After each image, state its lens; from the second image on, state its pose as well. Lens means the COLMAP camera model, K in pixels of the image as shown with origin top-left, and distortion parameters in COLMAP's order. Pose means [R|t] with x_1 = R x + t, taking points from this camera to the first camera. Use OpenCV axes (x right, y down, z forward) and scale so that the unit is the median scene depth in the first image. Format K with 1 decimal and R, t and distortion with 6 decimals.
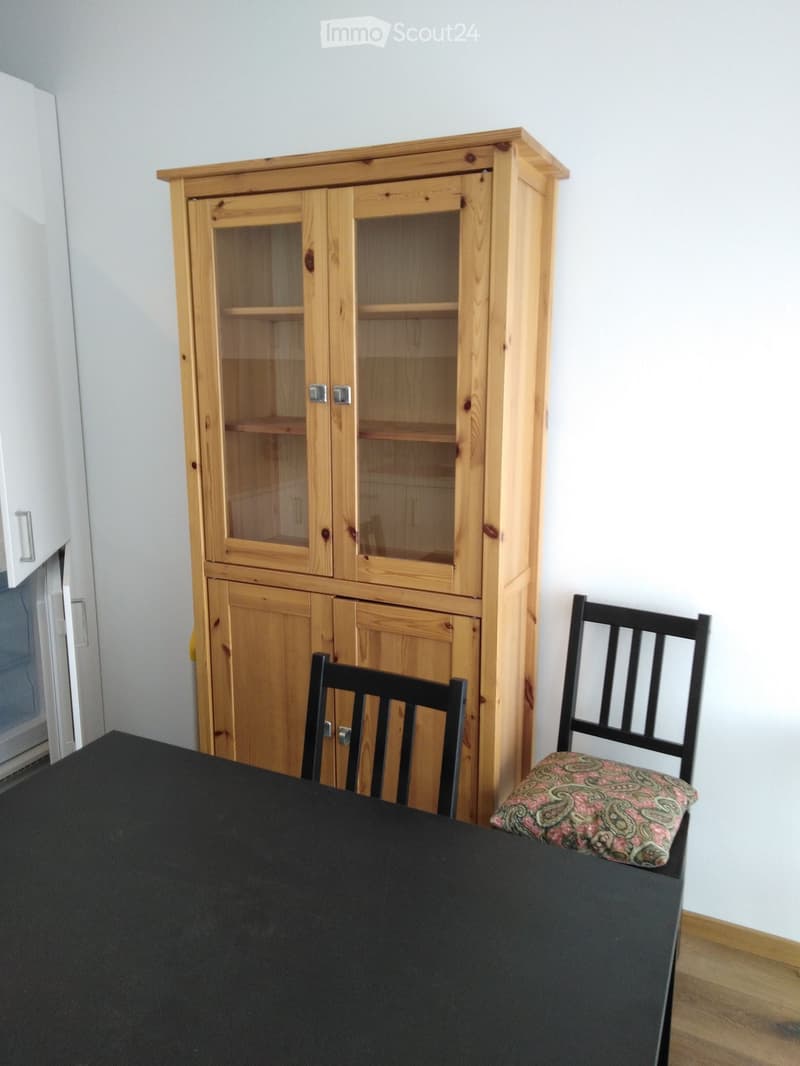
lens RADIAL K [[795.5, 0, 390.4], [0, 795.5, 527.7], [0, 0, 1]] dist [0.045614, -0.031348]
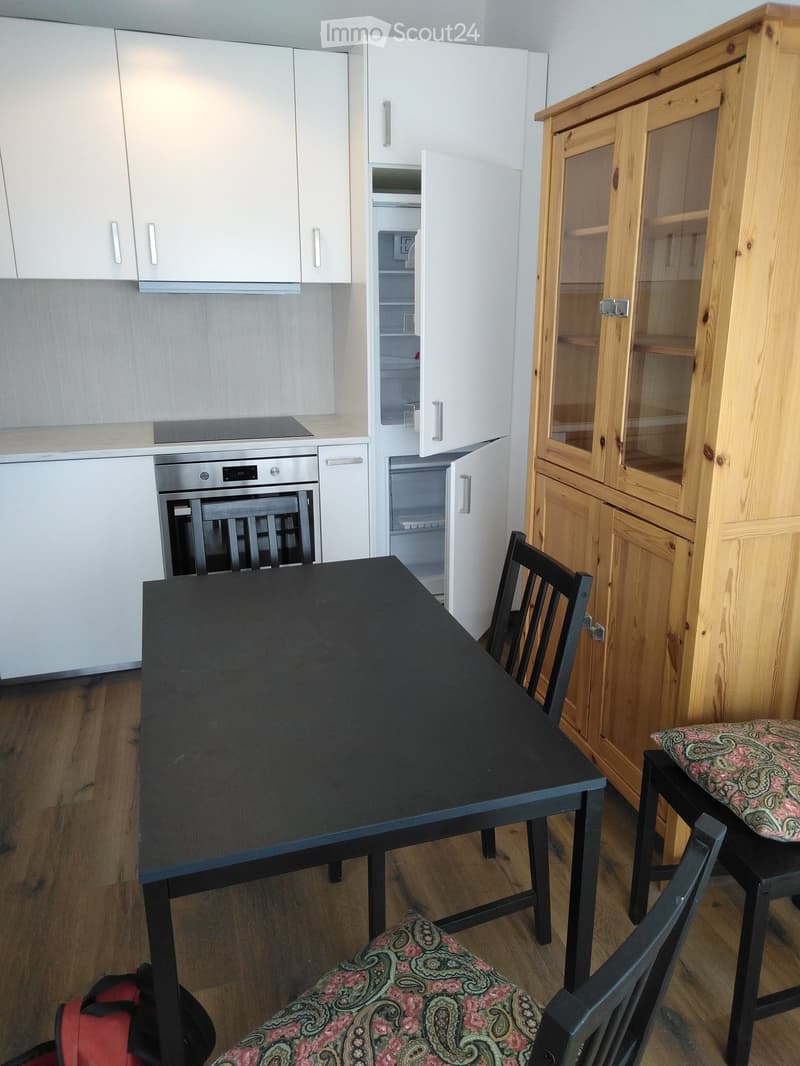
lens RADIAL K [[795.5, 0, 398.8], [0, 795.5, 530.0], [0, 0, 1]] dist [0.045614, -0.031348]
pose [[0.669500, 0.203037, -0.714525, 0.552510], [-0.149677, 0.979063, 0.137962, 0.017807], [0.727576, 0.014582, 0.685872, 0.064825]]
